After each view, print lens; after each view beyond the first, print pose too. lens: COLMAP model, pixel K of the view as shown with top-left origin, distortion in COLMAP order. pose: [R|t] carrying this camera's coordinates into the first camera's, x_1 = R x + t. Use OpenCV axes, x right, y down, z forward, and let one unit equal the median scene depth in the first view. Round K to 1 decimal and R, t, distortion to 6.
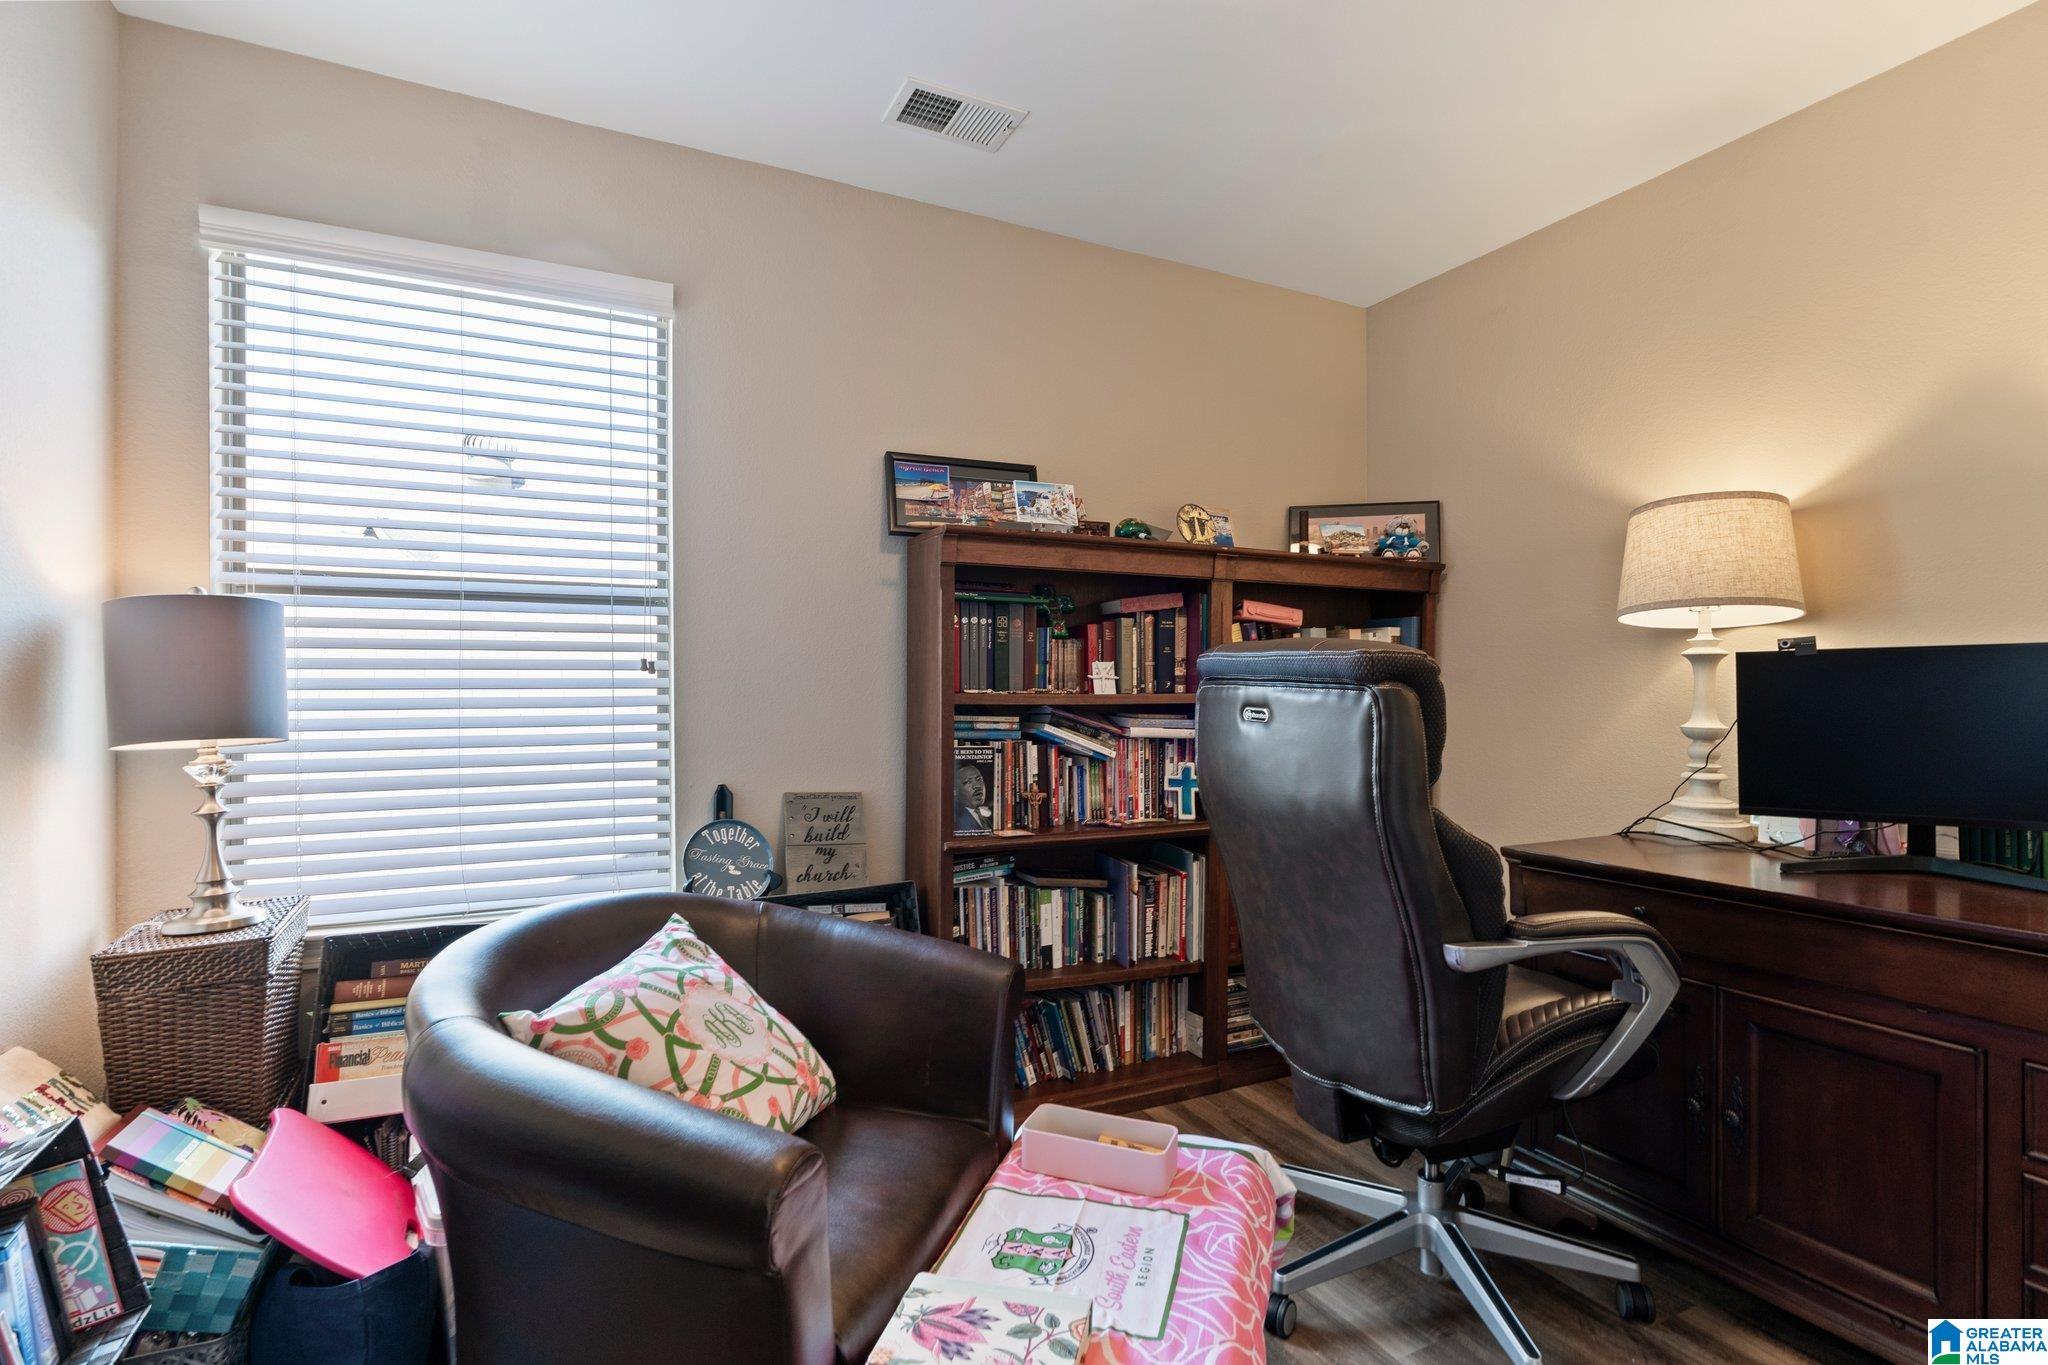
lens RADIAL K [[983.0, 0, 1022.9], [0, 983.0, 685.1], [0, 0, 1]] dist [0.002068, -0.000218]
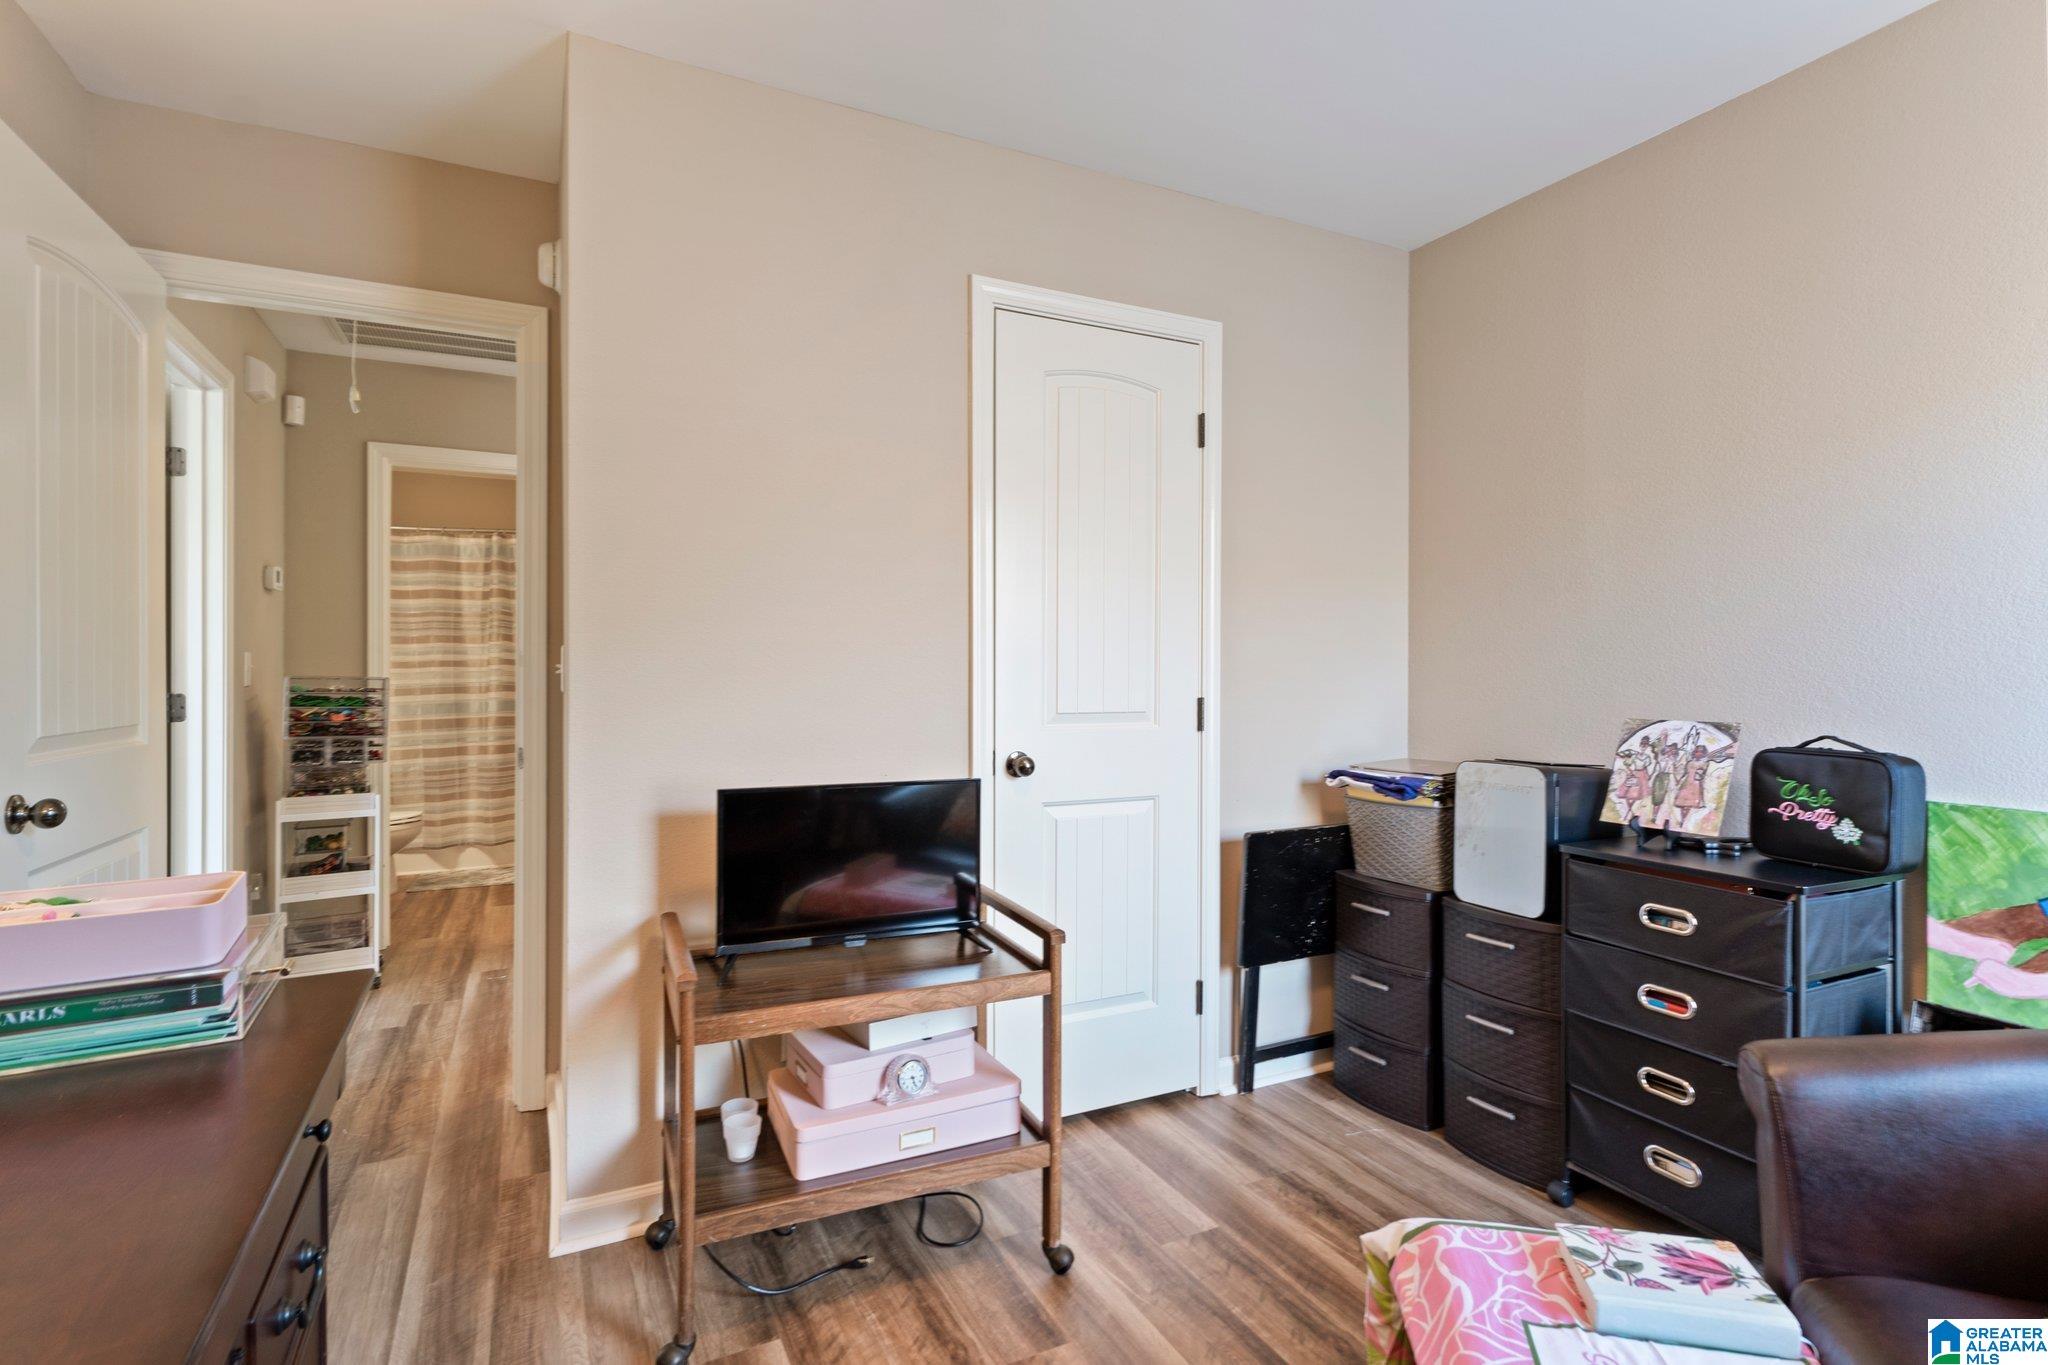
lens RADIAL K [[983.0, 0, 1022.7], [0, 983.0, 677.0], [0, 0, 1]] dist [0.002068, -0.000218]
pose [[-0.999980, -0.001325, -0.006193, 0.706964], [-0.001359, 0.999984, 0.005544, -0.033660], [0.006186, 0.005552, -0.999965, 2.112402]]
